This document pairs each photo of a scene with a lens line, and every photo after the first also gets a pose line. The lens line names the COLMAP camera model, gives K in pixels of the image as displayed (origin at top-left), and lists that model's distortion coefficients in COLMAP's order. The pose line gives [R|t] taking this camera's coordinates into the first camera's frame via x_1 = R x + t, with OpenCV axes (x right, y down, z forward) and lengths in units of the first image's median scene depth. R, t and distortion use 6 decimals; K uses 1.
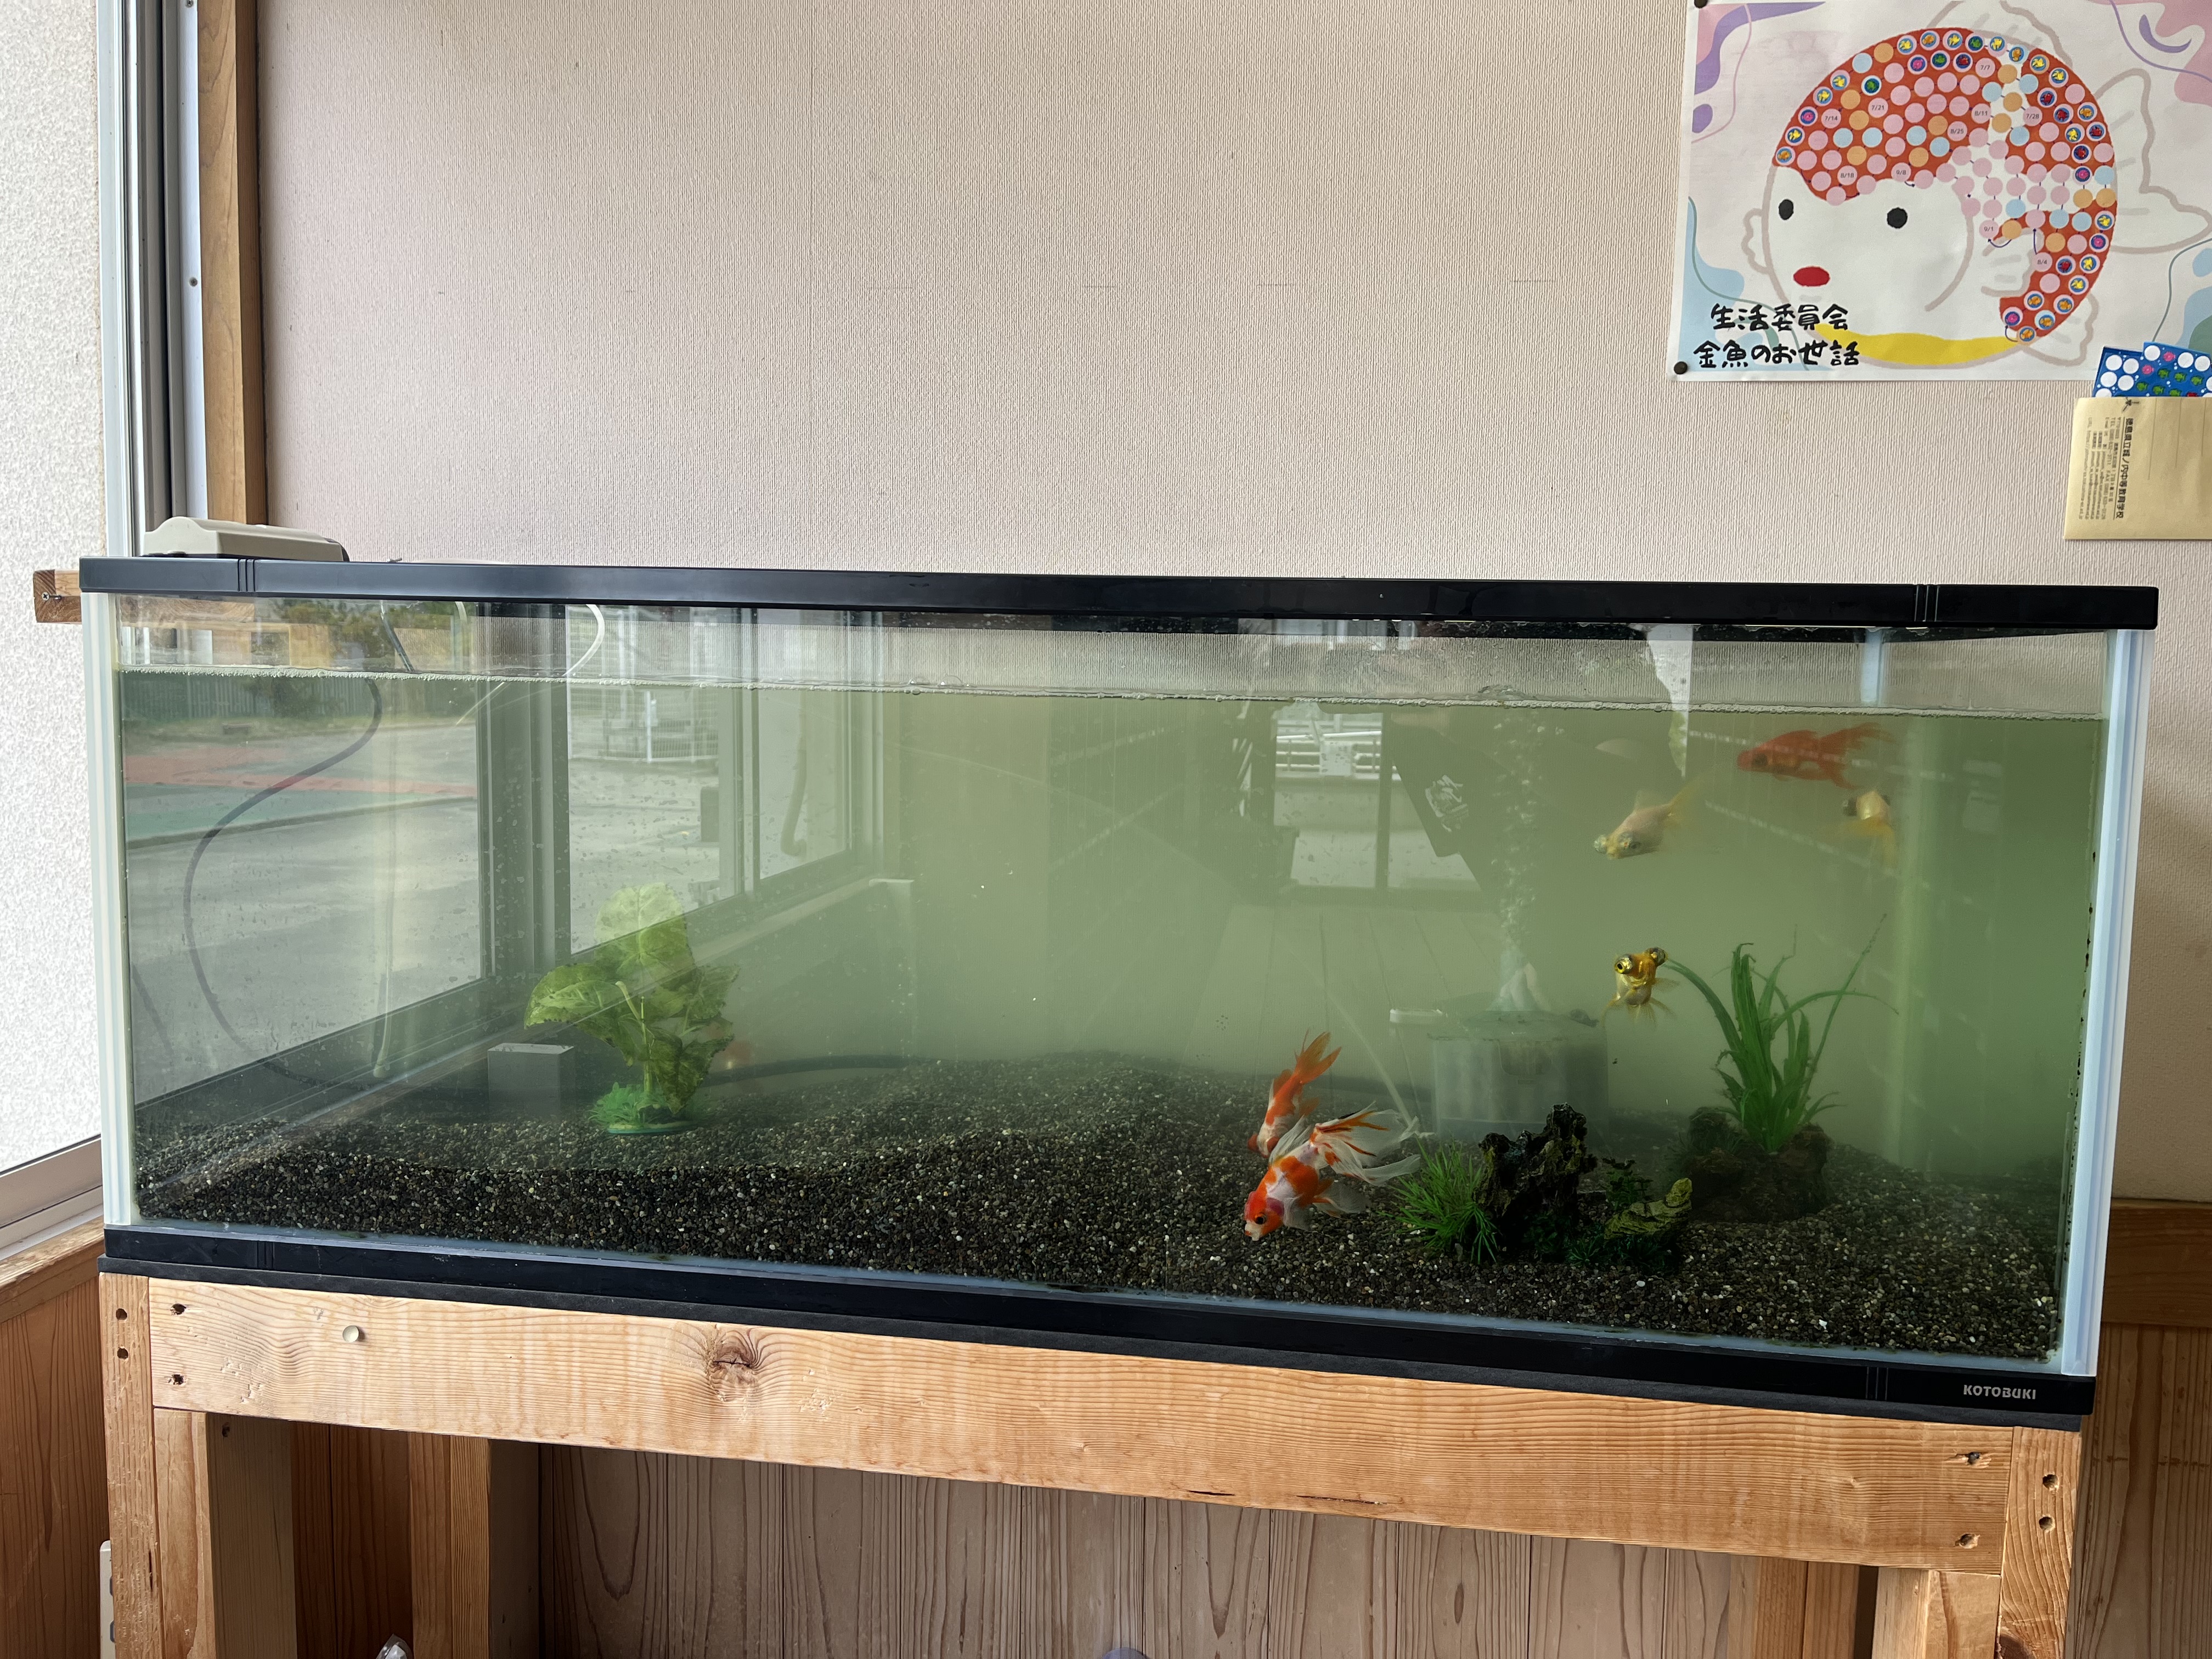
lens RADIAL K [[1681.3, 0, 1106.0], [0, 1681.3, 828.9], [0, 0, 1]] dist [-0.010088, -0.005309]
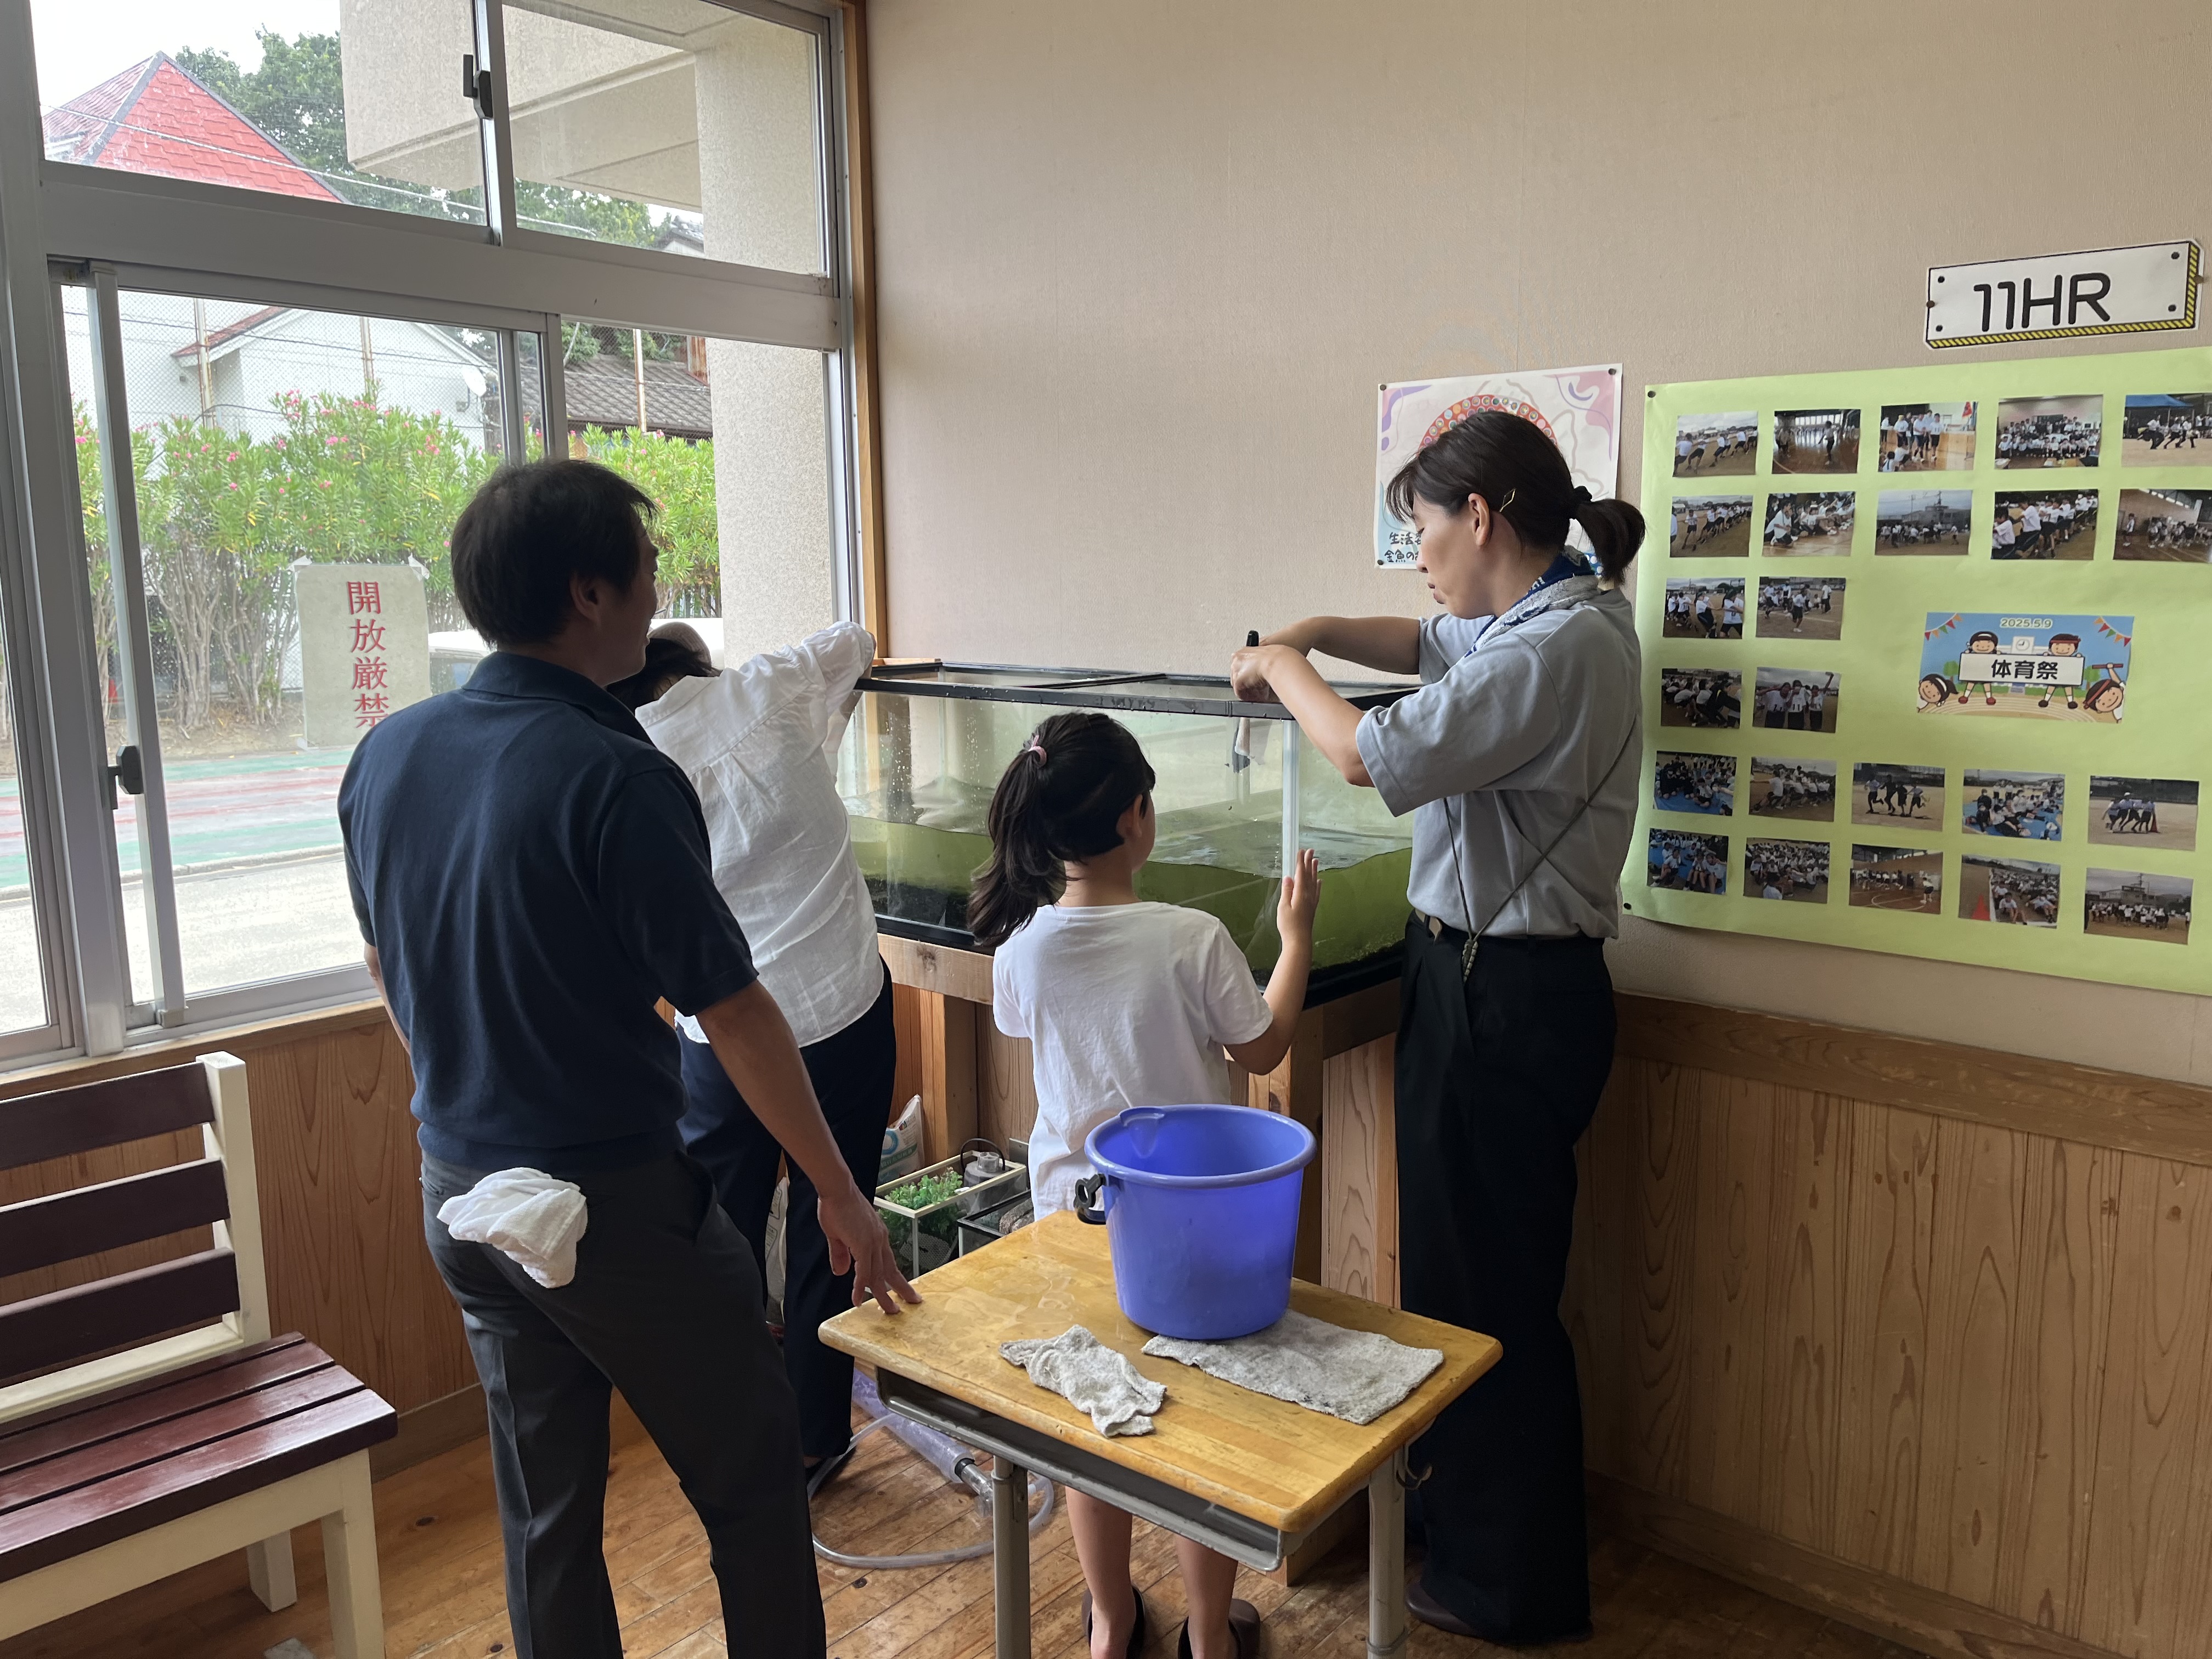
lens RADIAL K [[1681.3, 0, 1108.6], [0, 1681.3, 829.2], [0, 0, 1]] dist [-0.010088, -0.005309]
pose [[0.842608, 0.047723, -0.536409, 1.212153], [-0.008374, 0.997106, 0.075556, -0.099705], [0.538462, -0.059172, 0.840569, -0.975903]]
